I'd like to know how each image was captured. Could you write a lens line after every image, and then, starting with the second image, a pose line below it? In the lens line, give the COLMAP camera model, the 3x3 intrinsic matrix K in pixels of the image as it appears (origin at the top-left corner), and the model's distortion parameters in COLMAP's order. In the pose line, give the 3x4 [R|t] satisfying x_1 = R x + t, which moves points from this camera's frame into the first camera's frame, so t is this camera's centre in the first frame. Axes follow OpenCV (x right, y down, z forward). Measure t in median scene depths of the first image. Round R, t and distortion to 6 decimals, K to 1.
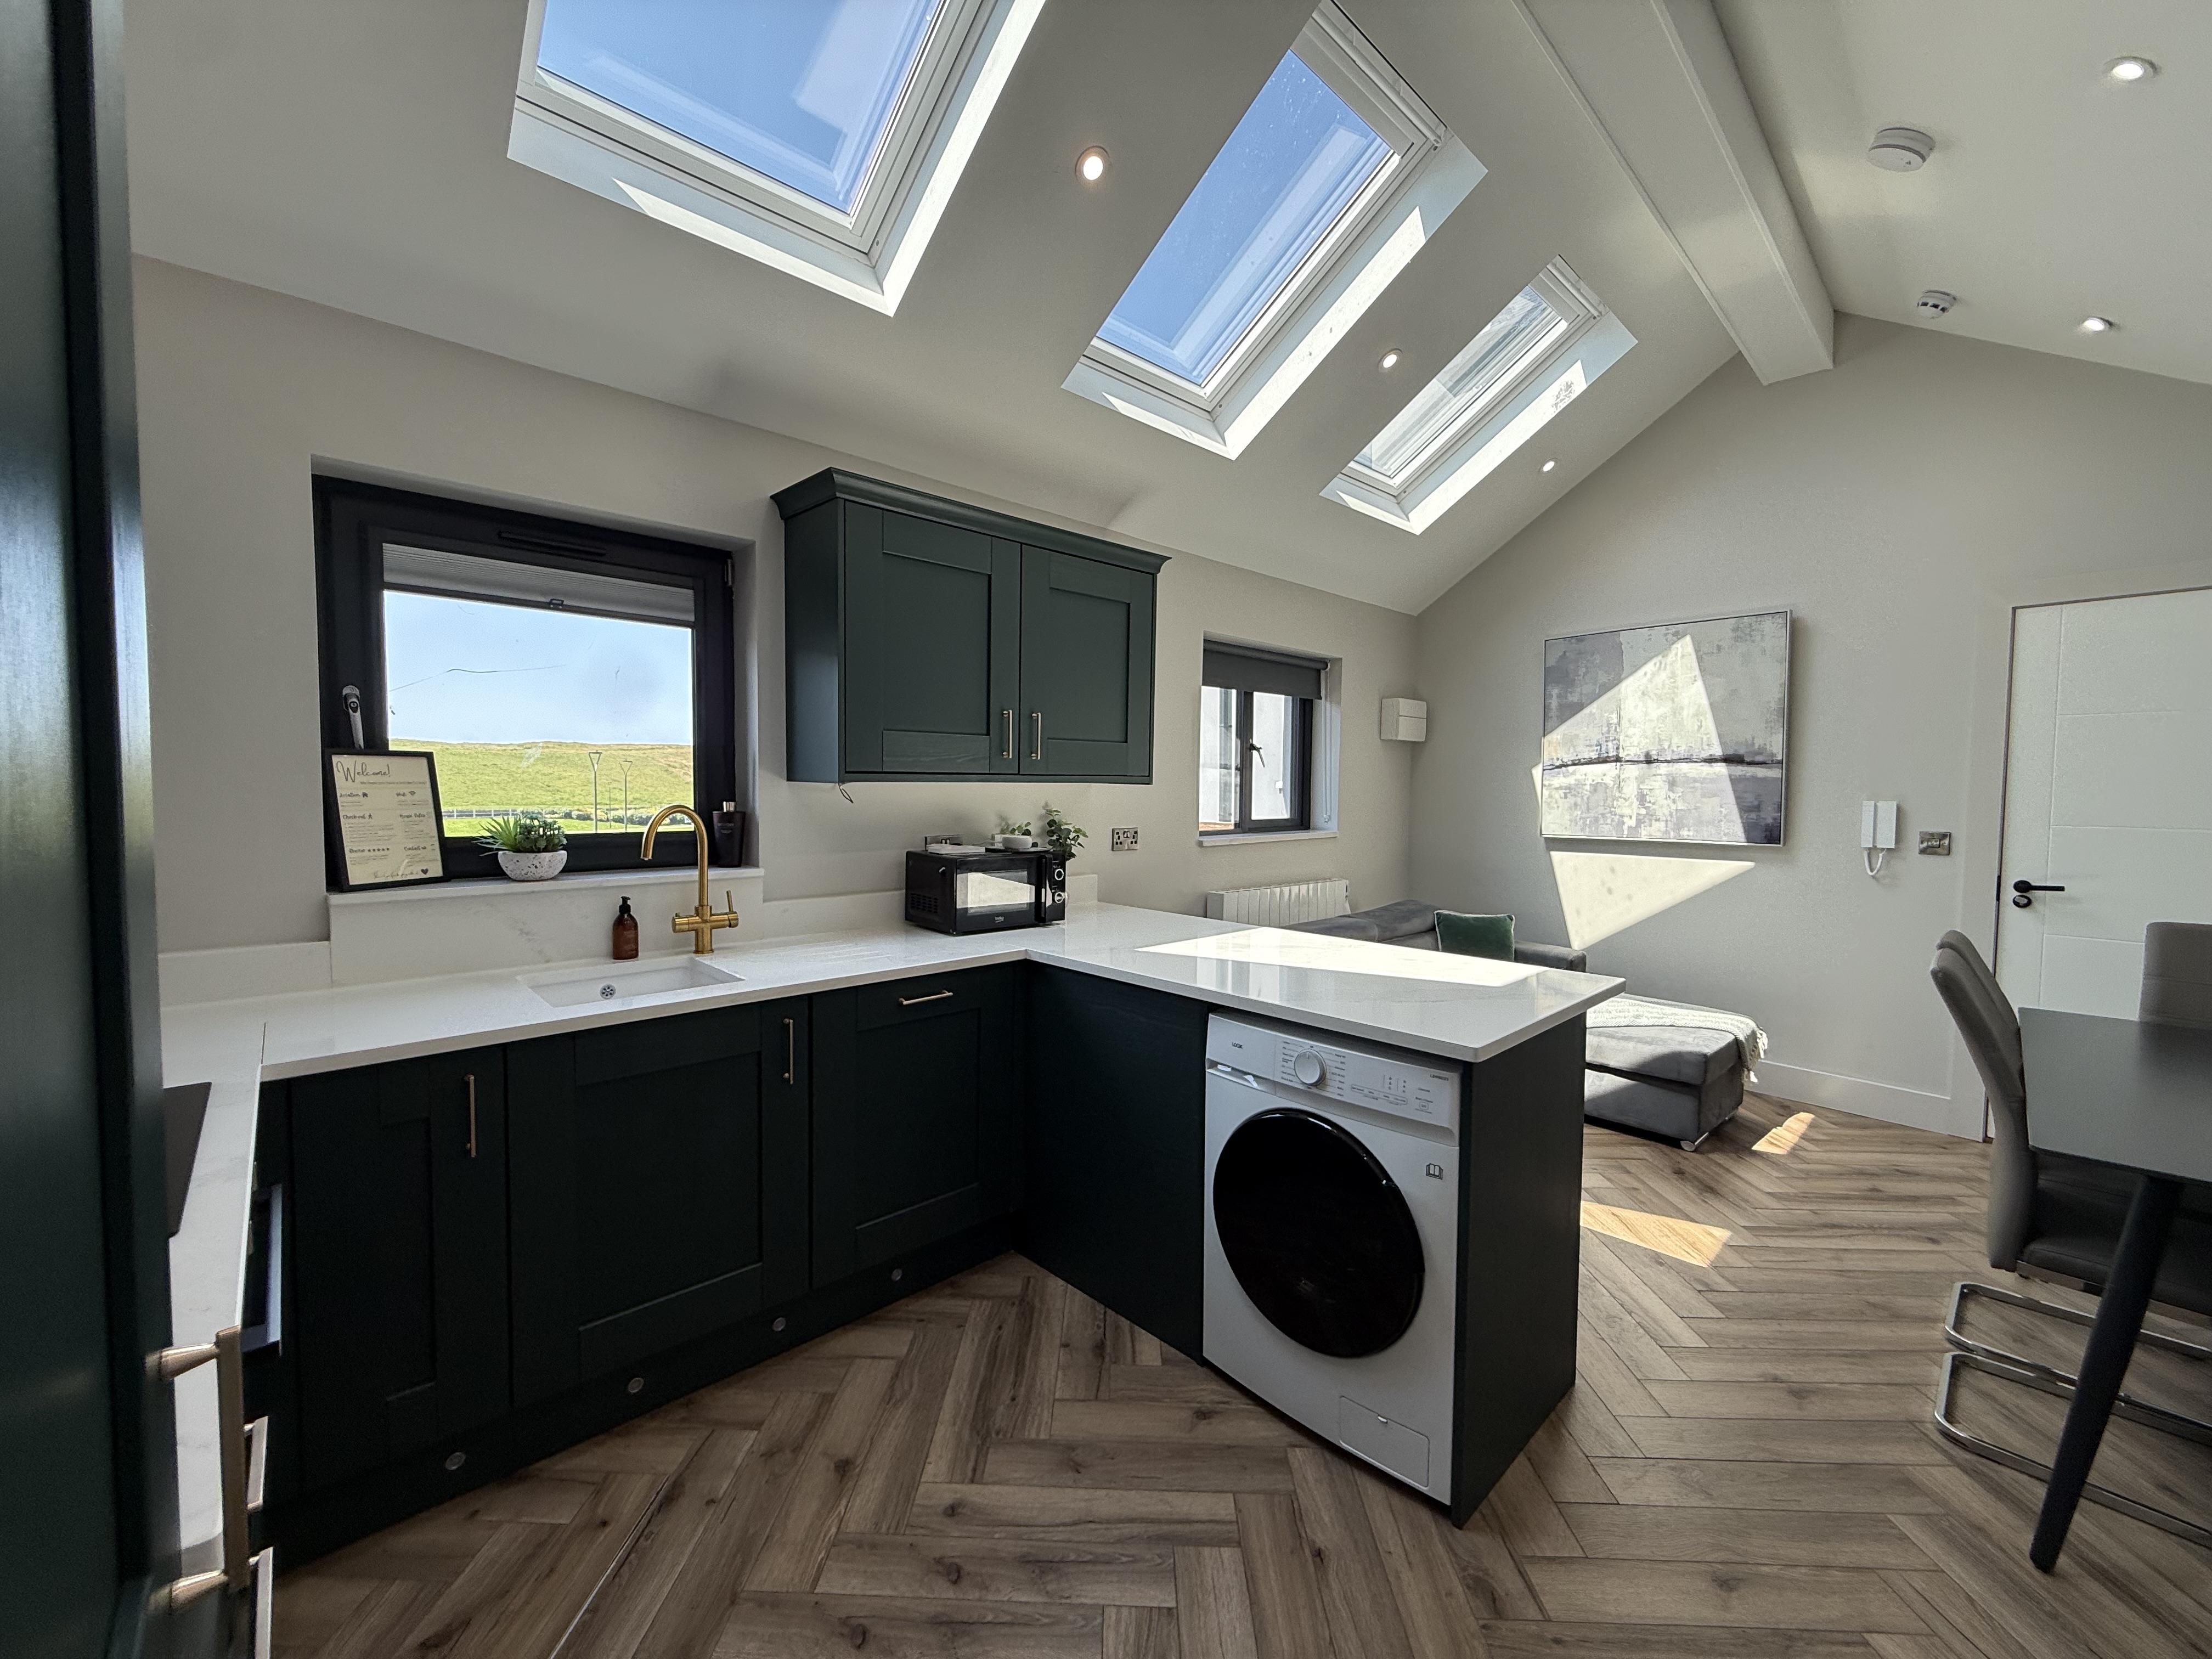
lens RADIAL K [[882.6, 0, 1095.6], [0, 882.6, 831.5], [0, 0, 1]] dist [-0.001298, 0.000124]
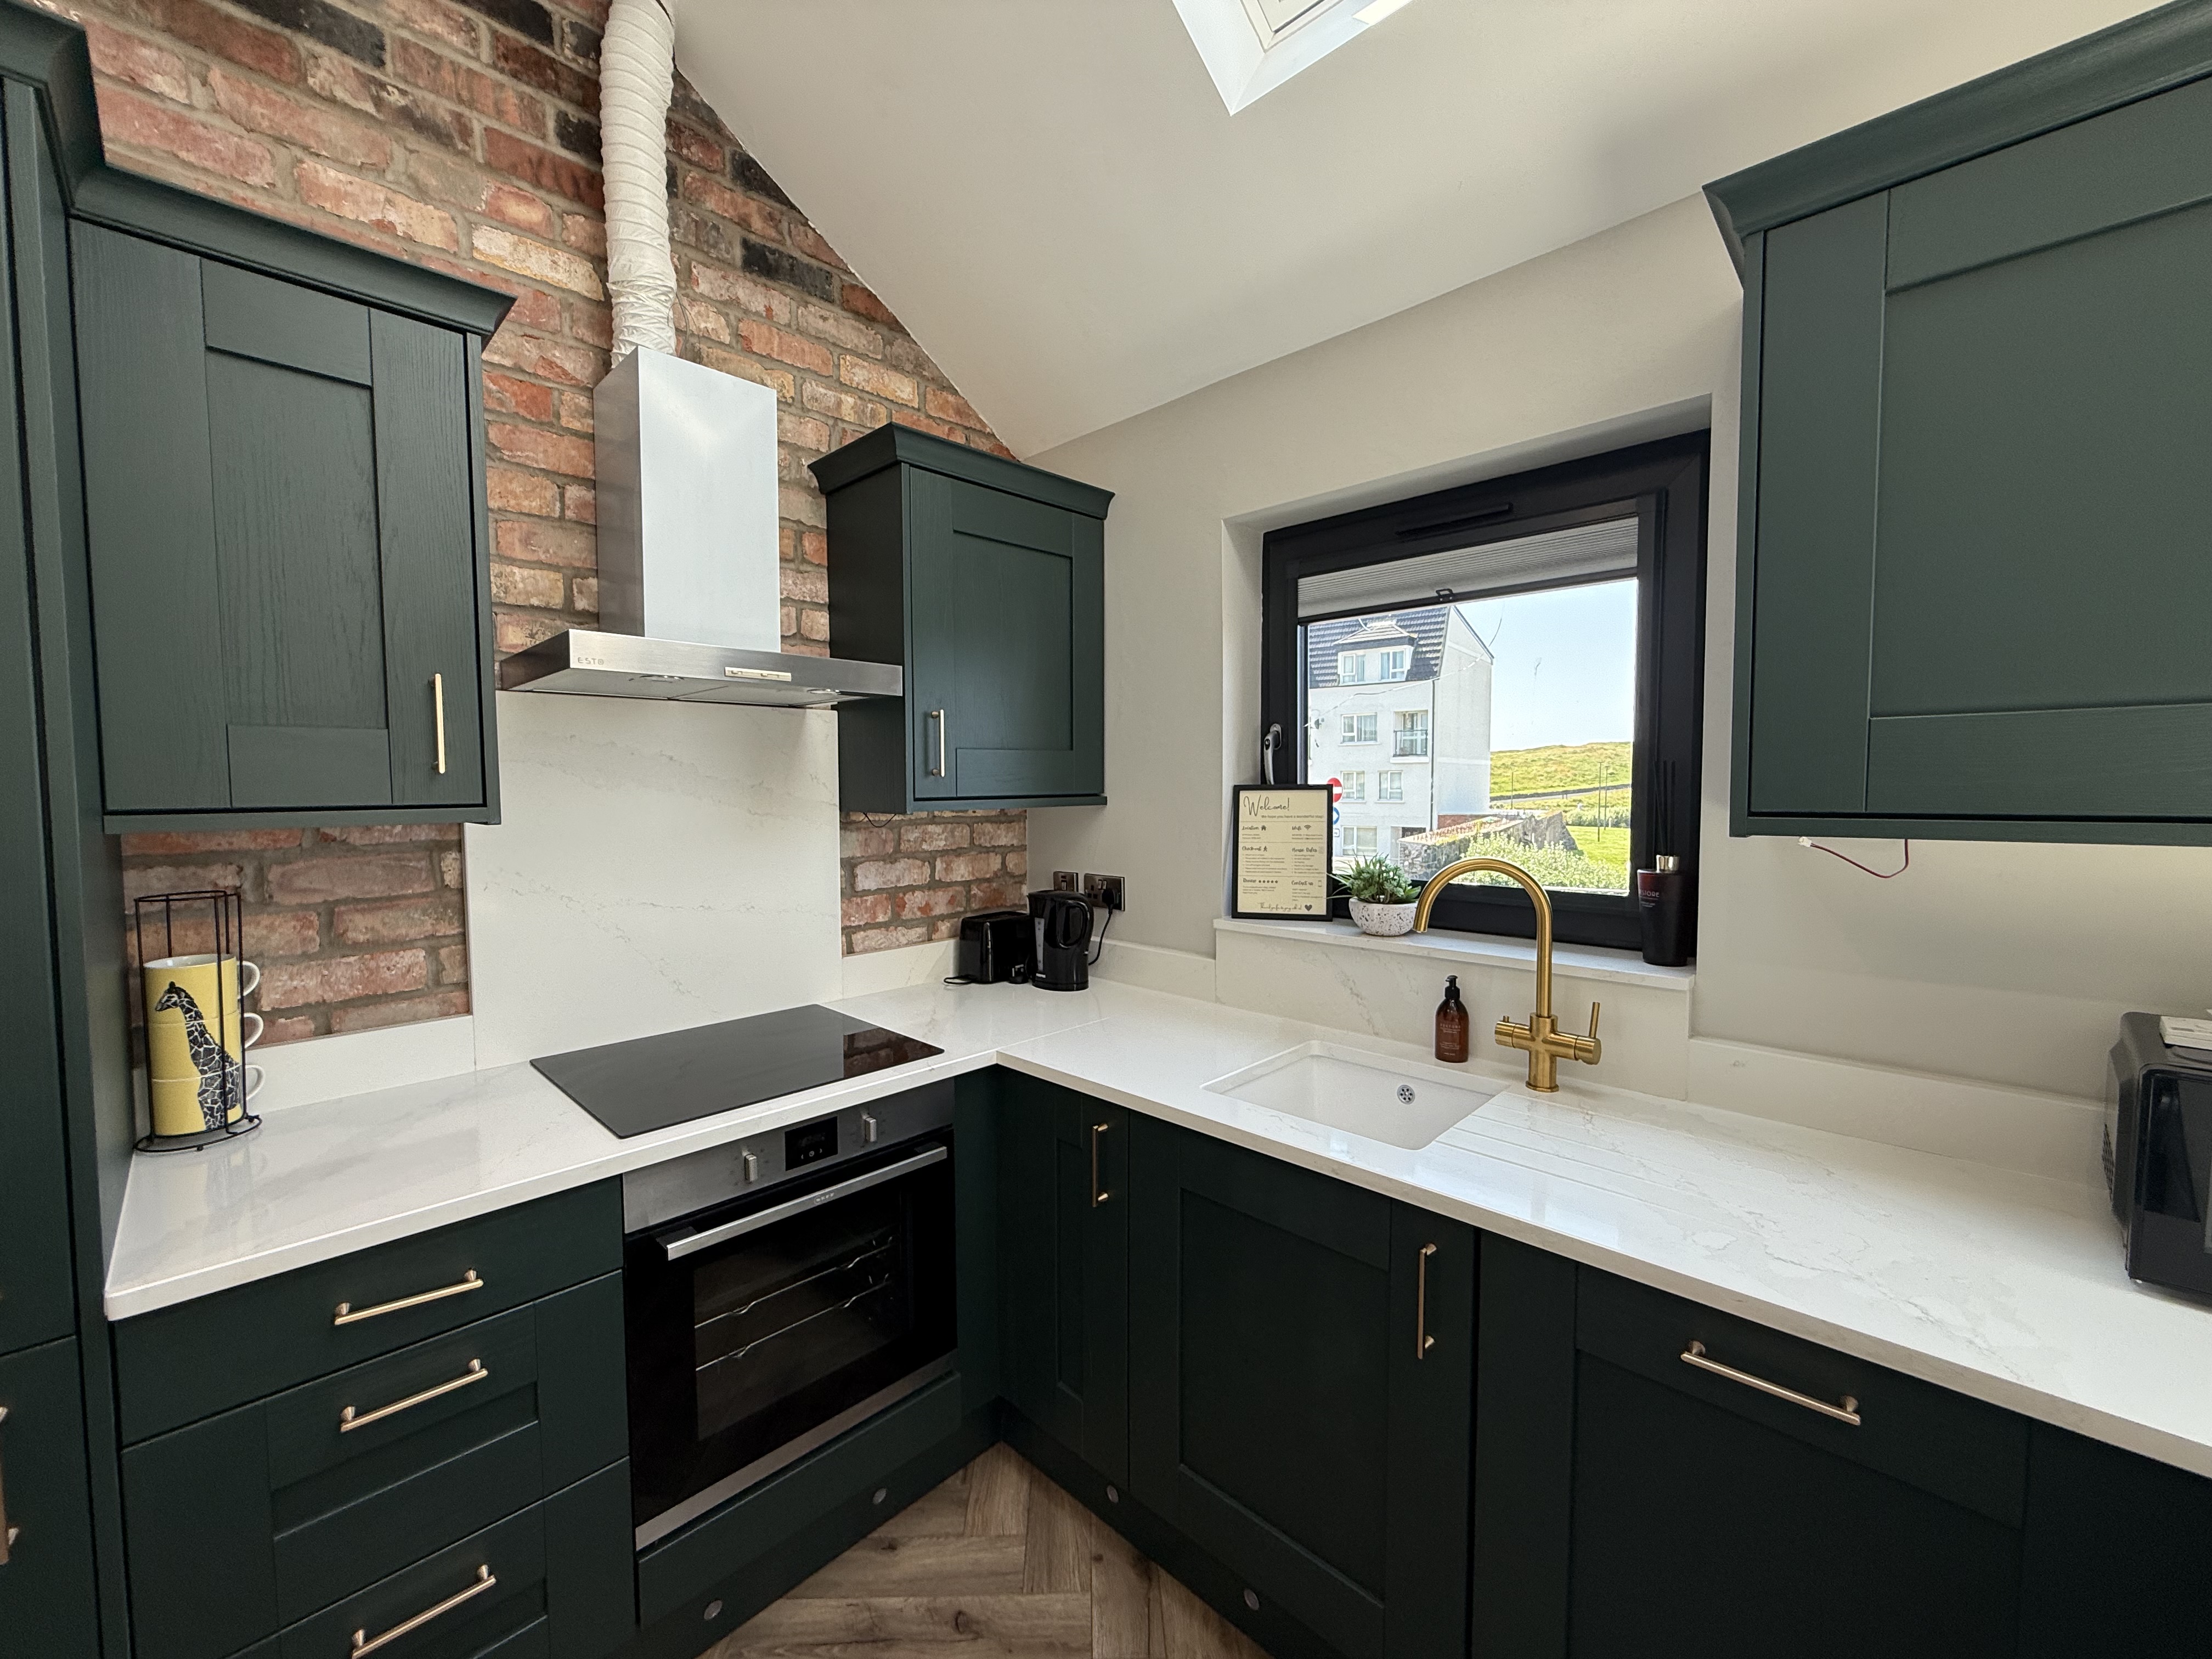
lens RADIAL K [[882.6, 0, 1095.6], [0, 882.6, 831.5], [0, 0, 1]] dist [-0.001298, 0.000124]
pose [[0.051384, 0.049228, -0.997465, 0.180063], [-0.044045, 0.997924, 0.046981, -0.068287], [0.997707, 0.041519, 0.053446, 0.653726]]
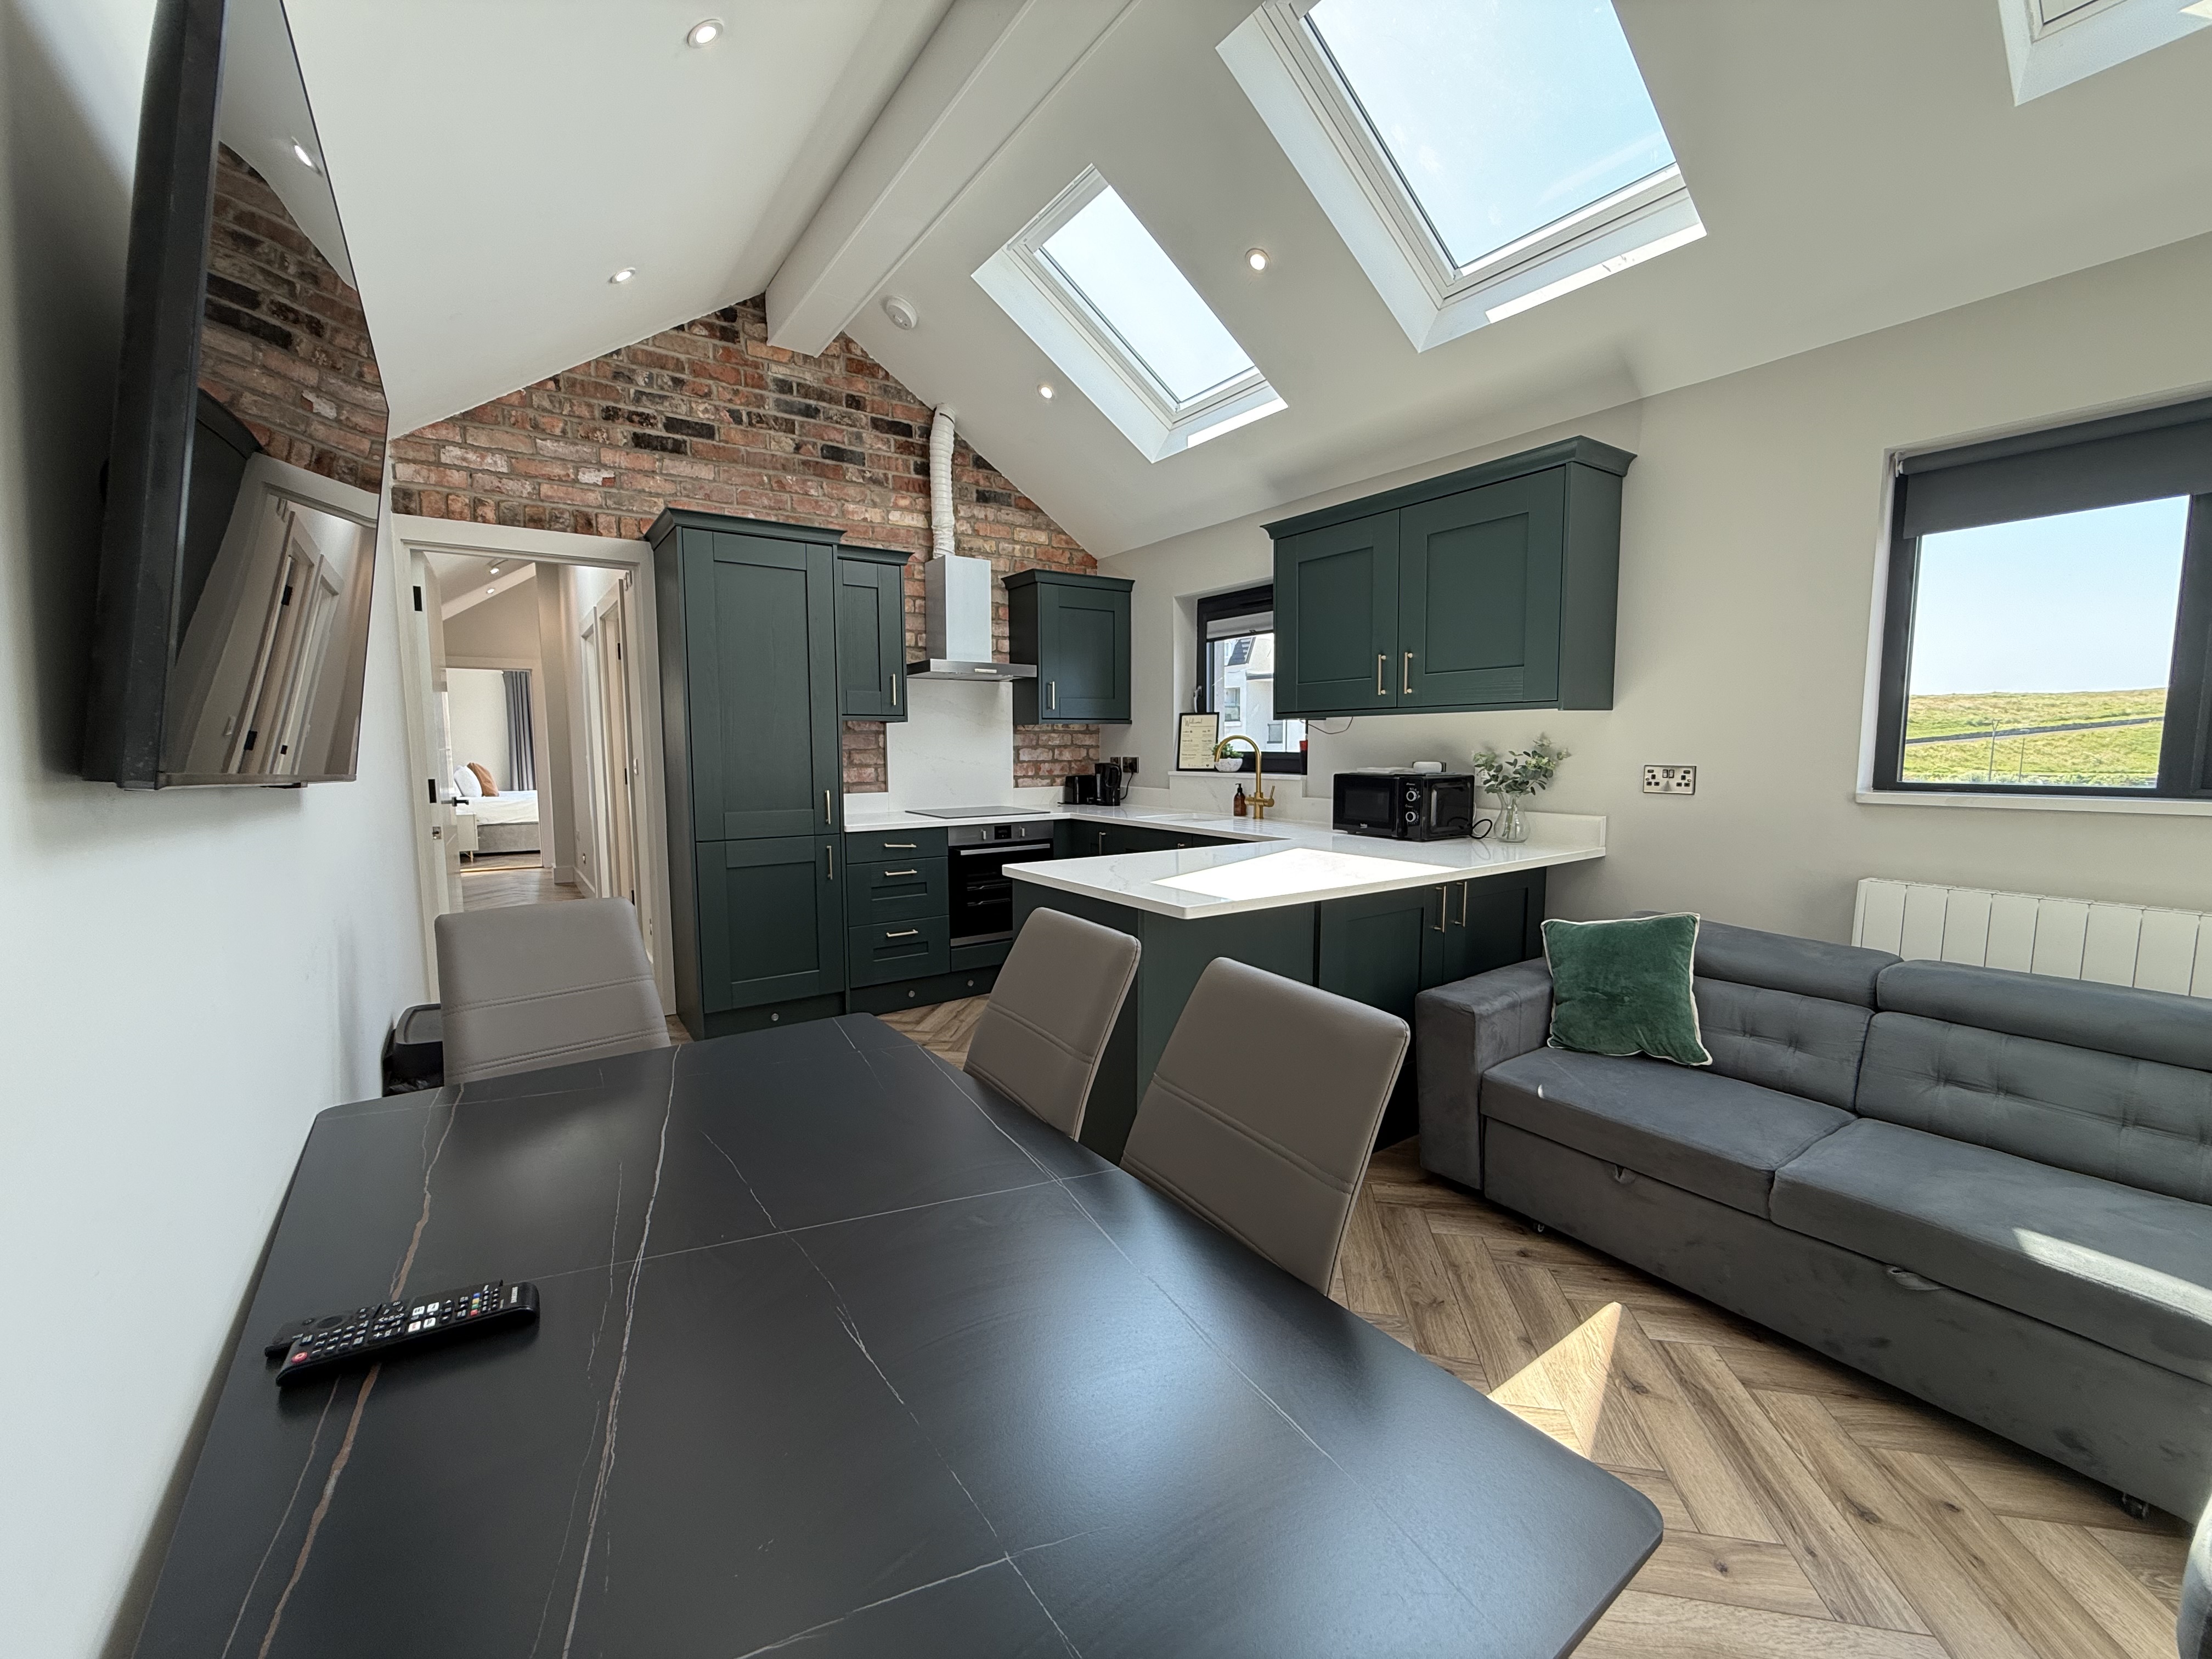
lens RADIAL K [[882.6, 0, 1095.6], [0, 882.6, 831.5], [0, 0, 1]] dist [-0.001298, 0.000124]
pose [[-0.136314, 0.093625, -0.986232, 1.402856], [-0.045491, 0.993882, 0.100639, -0.001000], [0.989621, 0.058583, -0.131221, 0.941398]]
